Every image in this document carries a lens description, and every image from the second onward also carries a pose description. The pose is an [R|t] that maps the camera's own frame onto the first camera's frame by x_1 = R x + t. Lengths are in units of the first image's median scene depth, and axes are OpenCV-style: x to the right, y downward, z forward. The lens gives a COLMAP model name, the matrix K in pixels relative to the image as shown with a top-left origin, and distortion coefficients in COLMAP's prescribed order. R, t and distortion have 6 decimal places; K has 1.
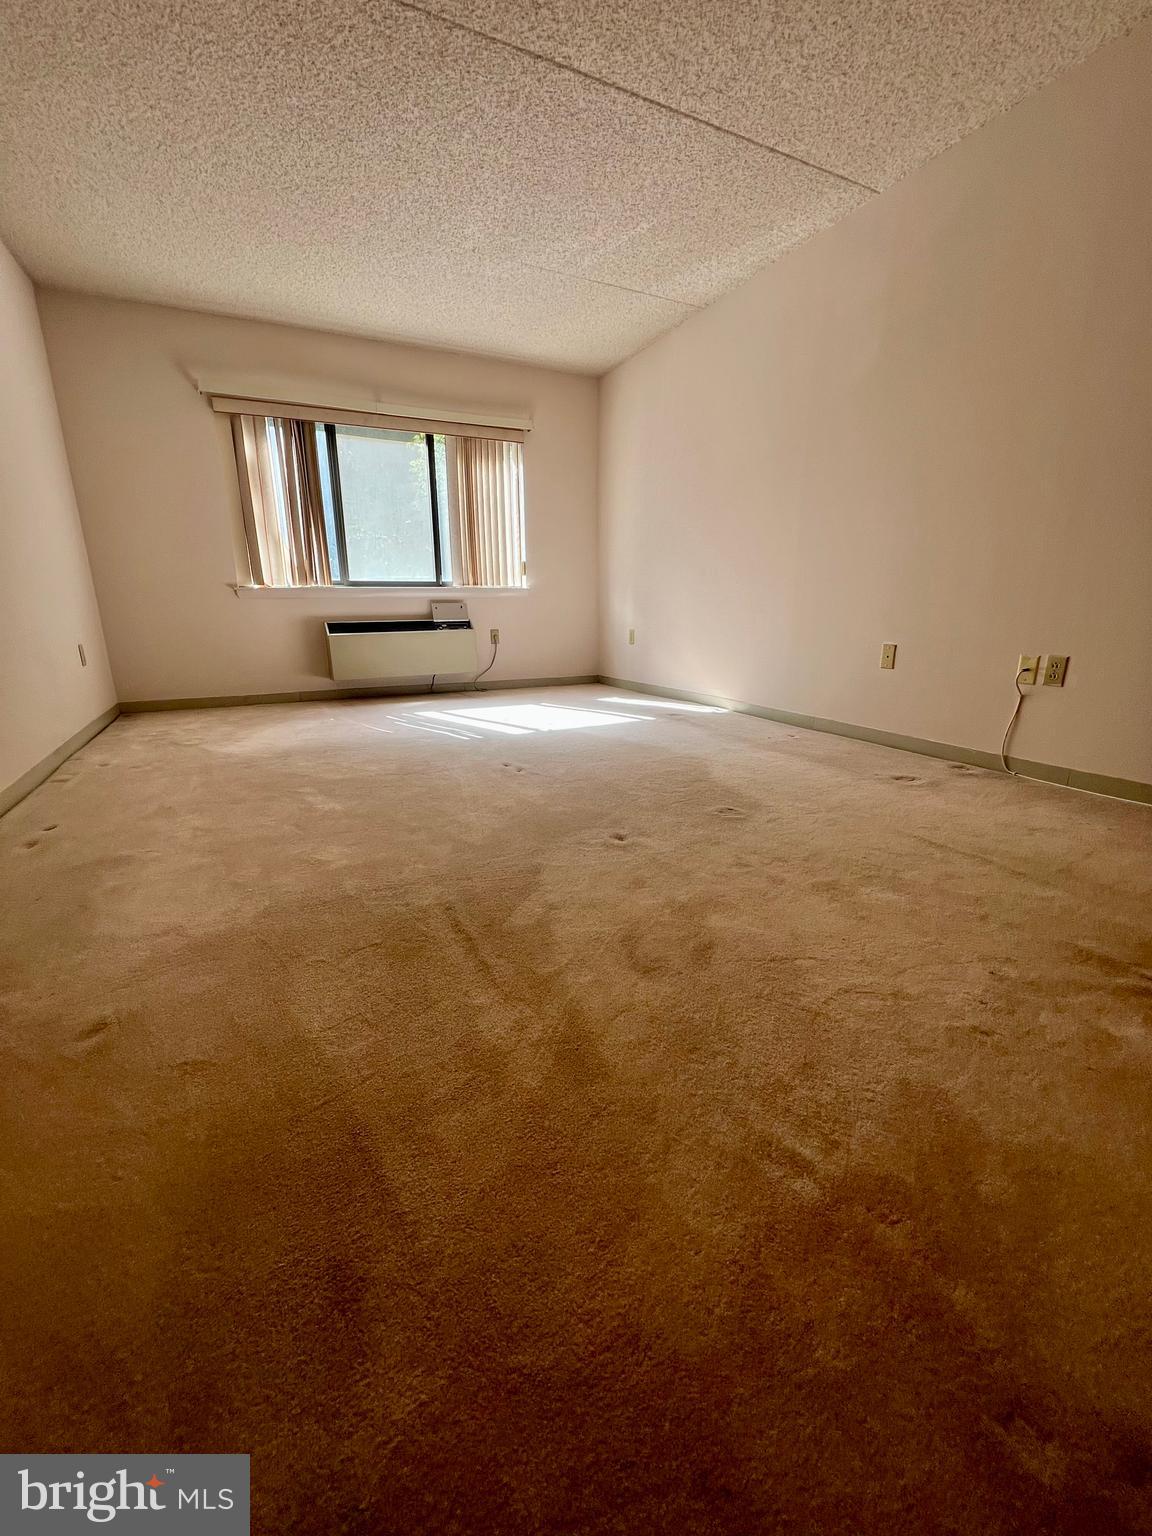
lens RADIAL K [[616.2, 0, 572.9], [0, 616.2, 768.8], [0, 0, 1]] dist [-0.003147, 0.000621]
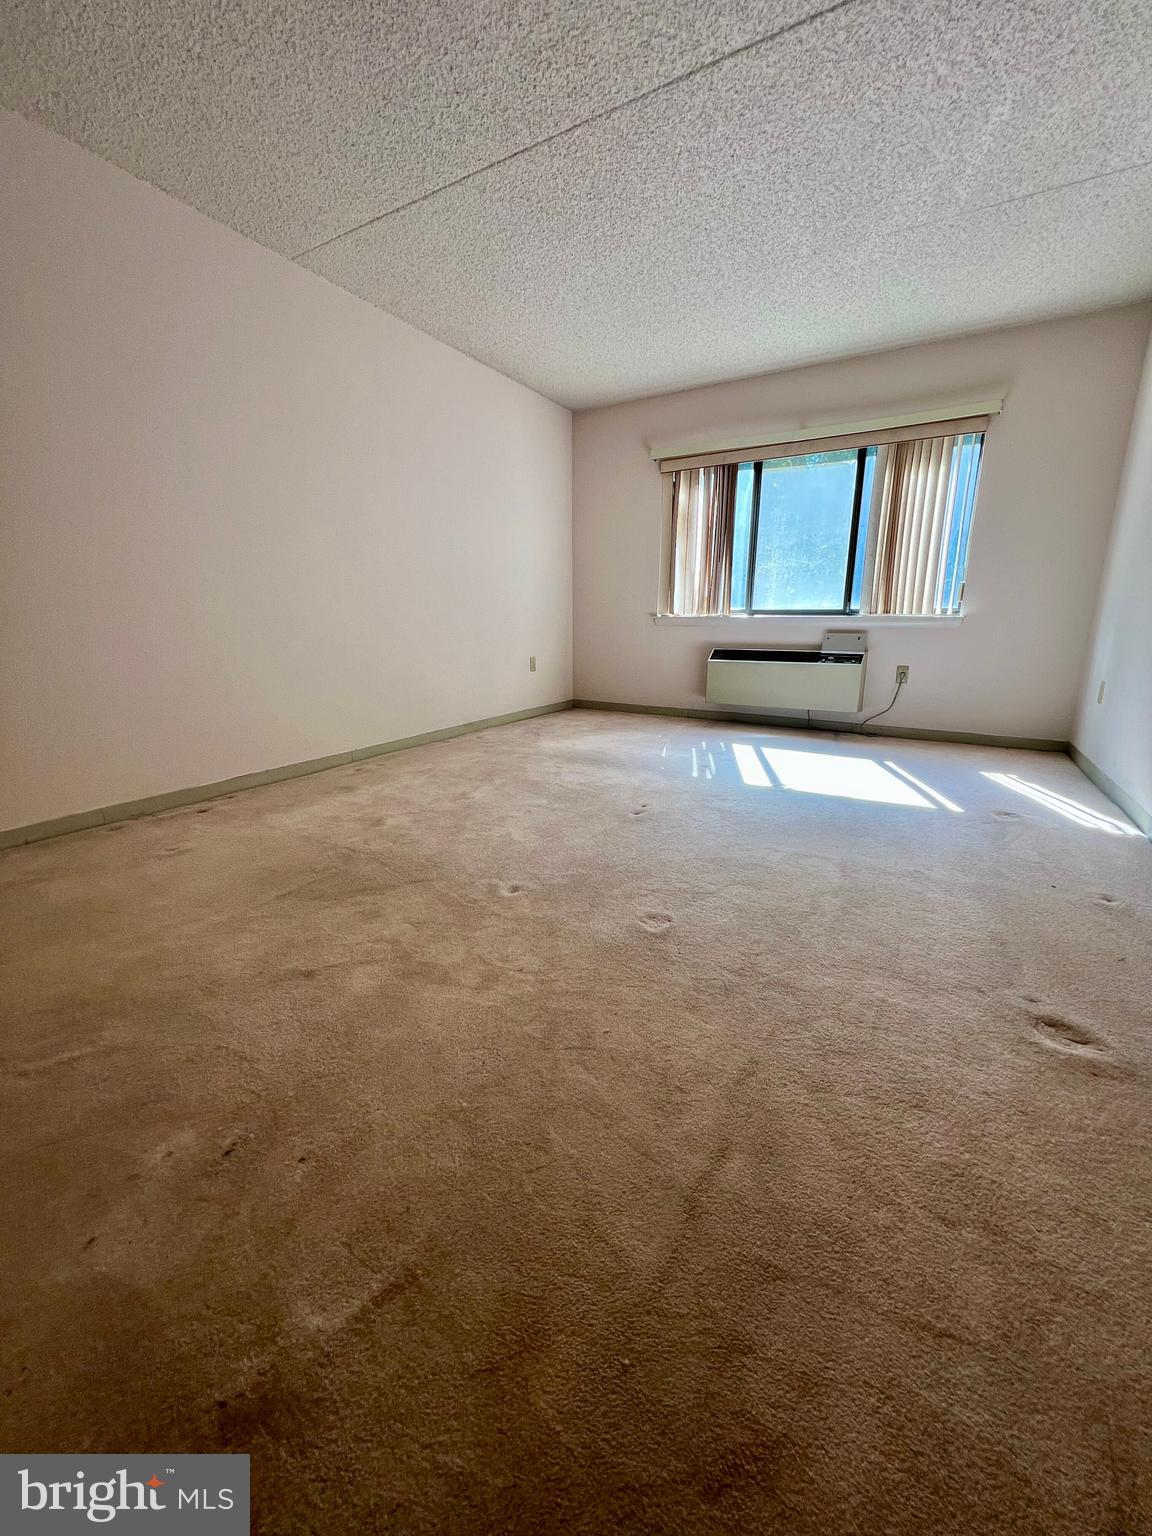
lens RADIAL K [[616.2, 0, 572.9], [0, 616.2, 768.8], [0, 0, 1]] dist [-0.003147, 0.000621]
pose [[0.545844, 0.207975, -0.811665, 0.401787], [-0.225746, 0.969387, 0.096574, -0.086550], [0.806903, 0.130516, 0.576084, 0.218971]]
